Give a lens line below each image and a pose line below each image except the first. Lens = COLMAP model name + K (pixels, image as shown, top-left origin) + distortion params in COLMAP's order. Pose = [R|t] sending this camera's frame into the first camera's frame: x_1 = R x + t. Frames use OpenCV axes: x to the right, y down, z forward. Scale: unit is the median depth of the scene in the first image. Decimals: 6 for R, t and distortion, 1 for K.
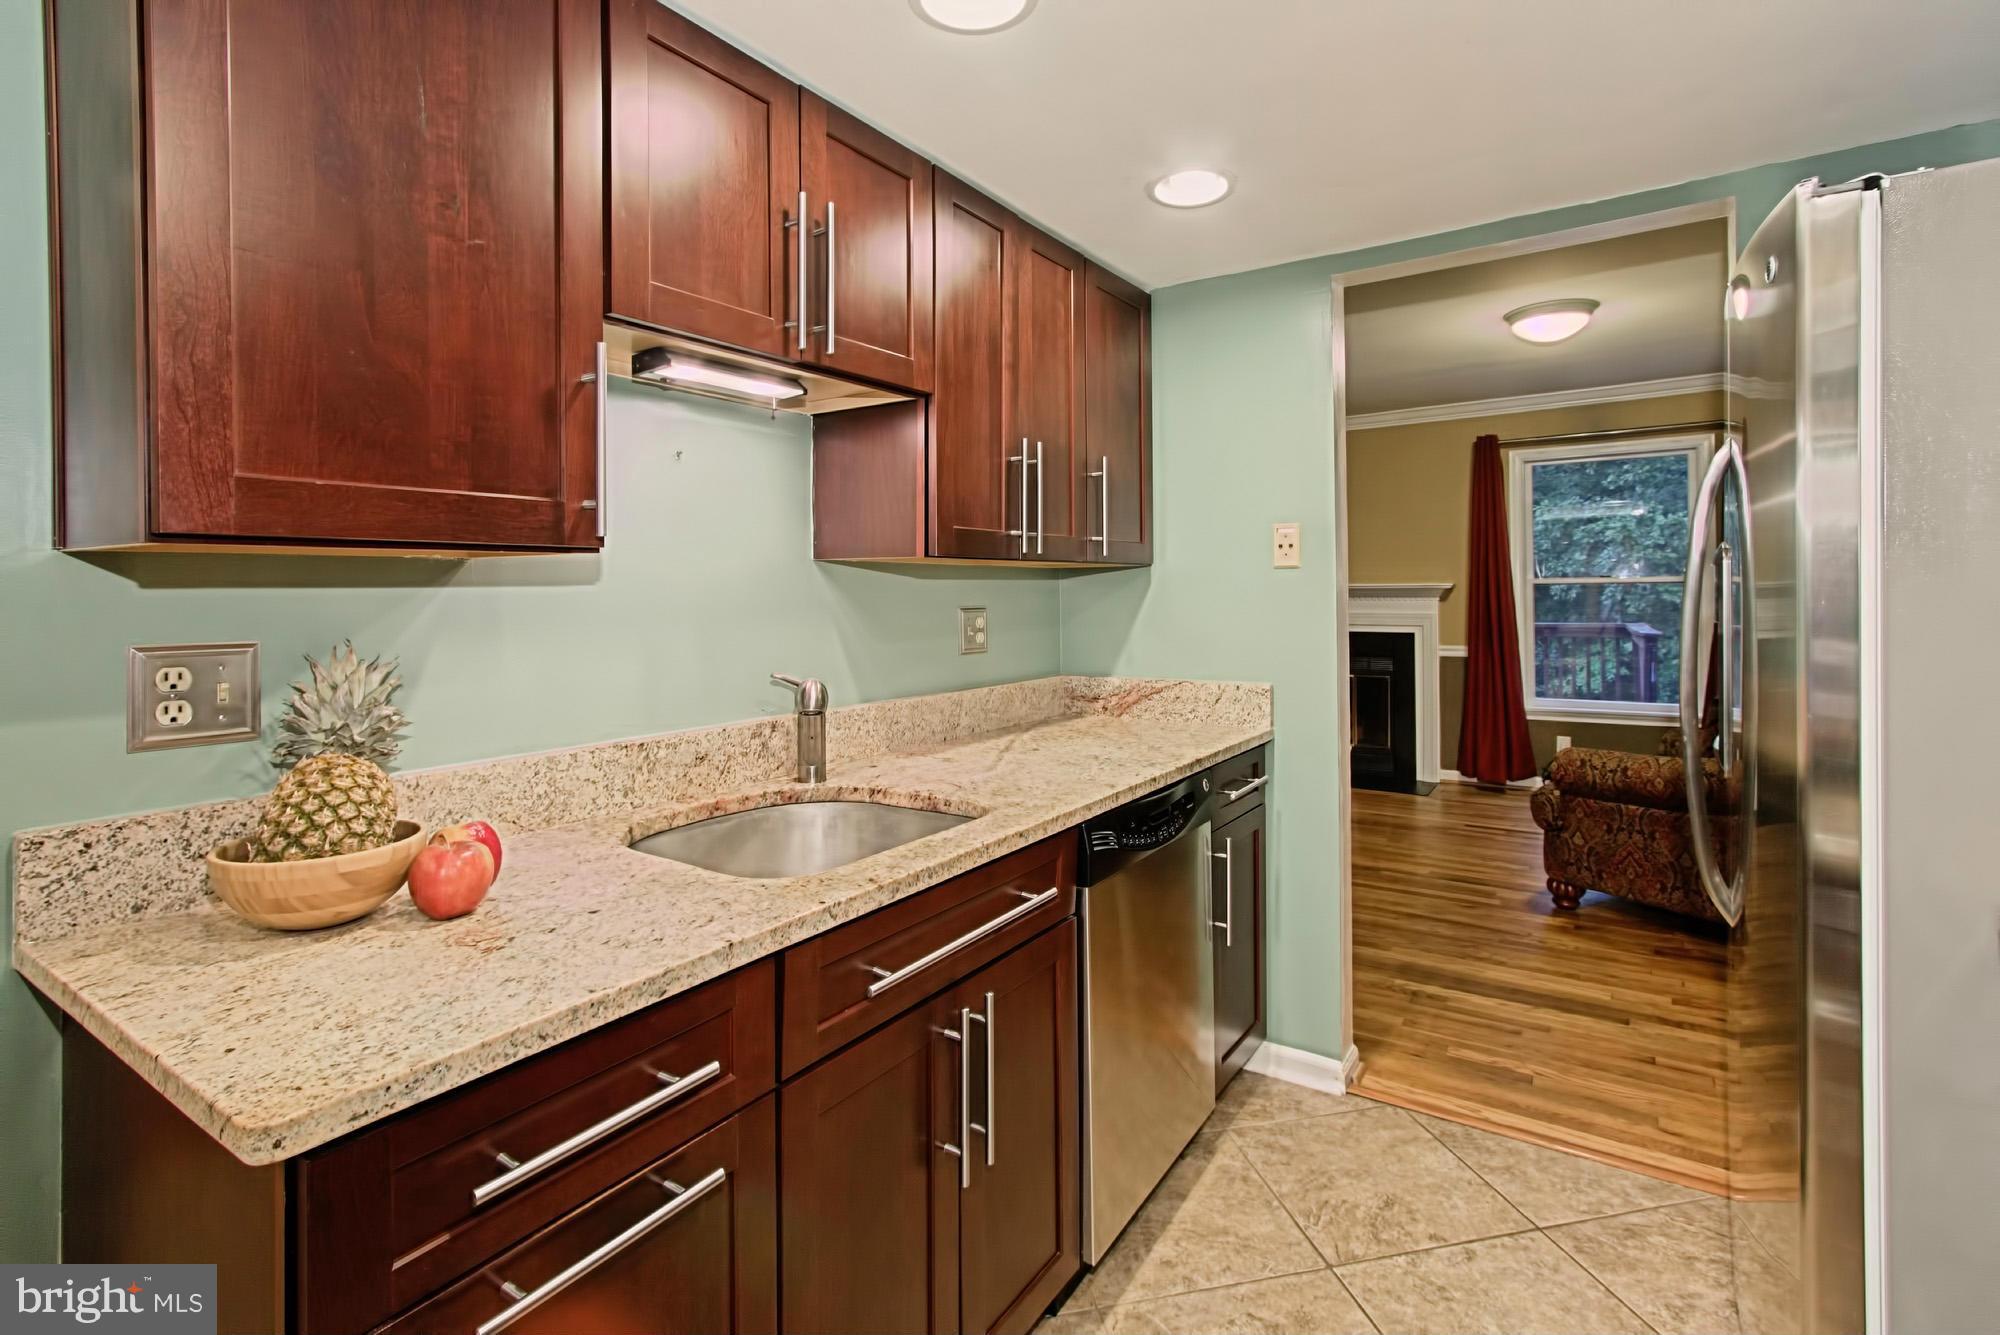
lens RADIAL K [[913.2, 0, 1006.3], [0, 913.2, 589.5], [0, 0, 1]] dist [-0.003175, 0.000870]
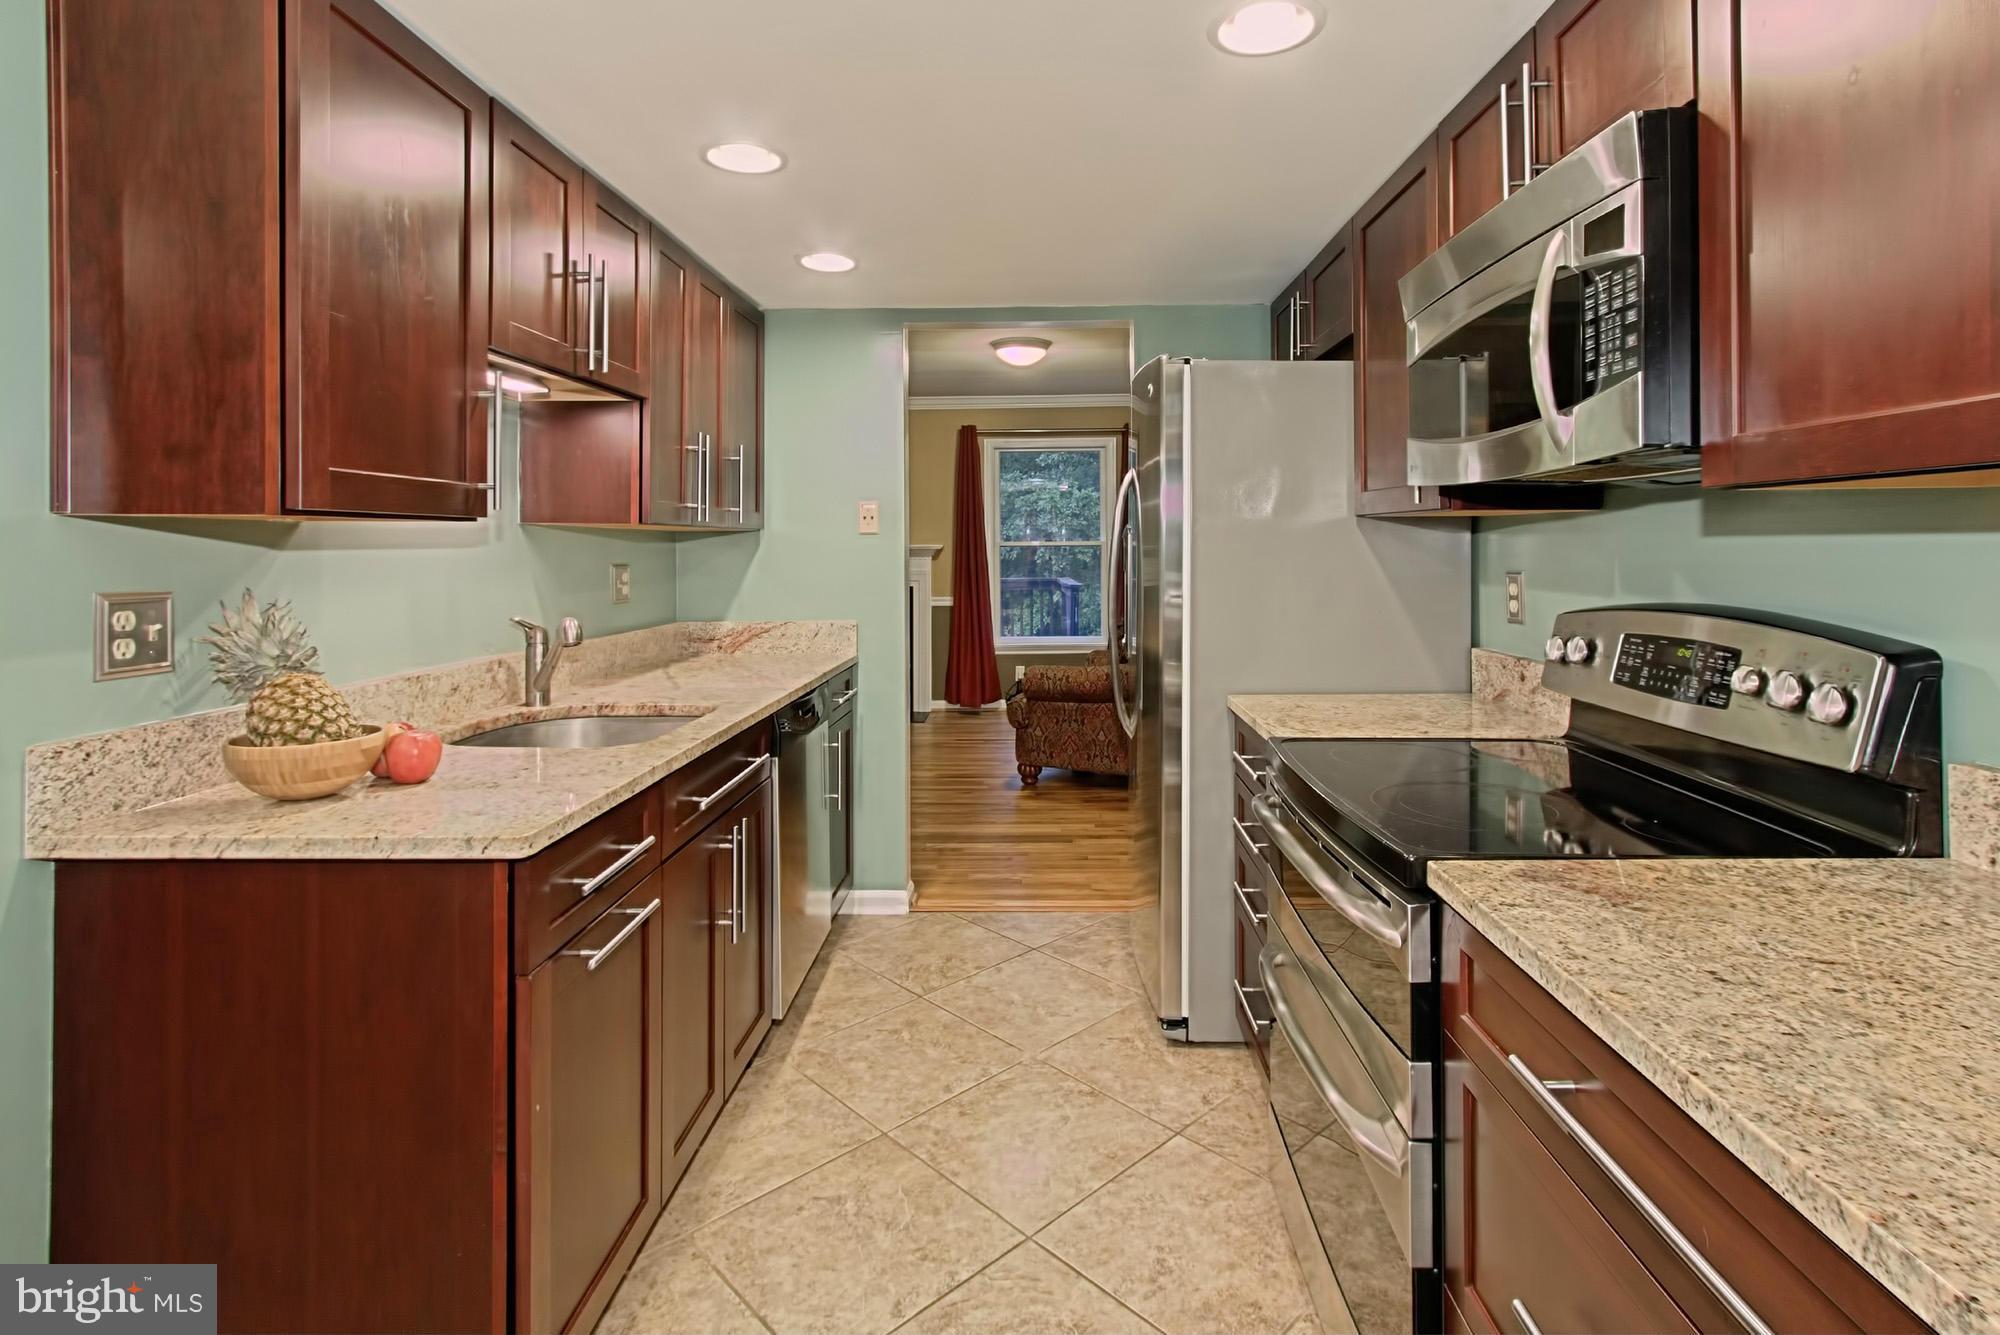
lens RADIAL K [[983.2, 0, 1001.5], [0, 983.2, 546.6], [0, 0, 1]] dist [-0.003133, 0.000300]
pose [[0.851602, 0.007365, 0.524137, -0.353590], [-0.006474, 0.999973, -0.003533, -0.001594], [-0.524148, -0.000385, 0.851627, -0.416852]]
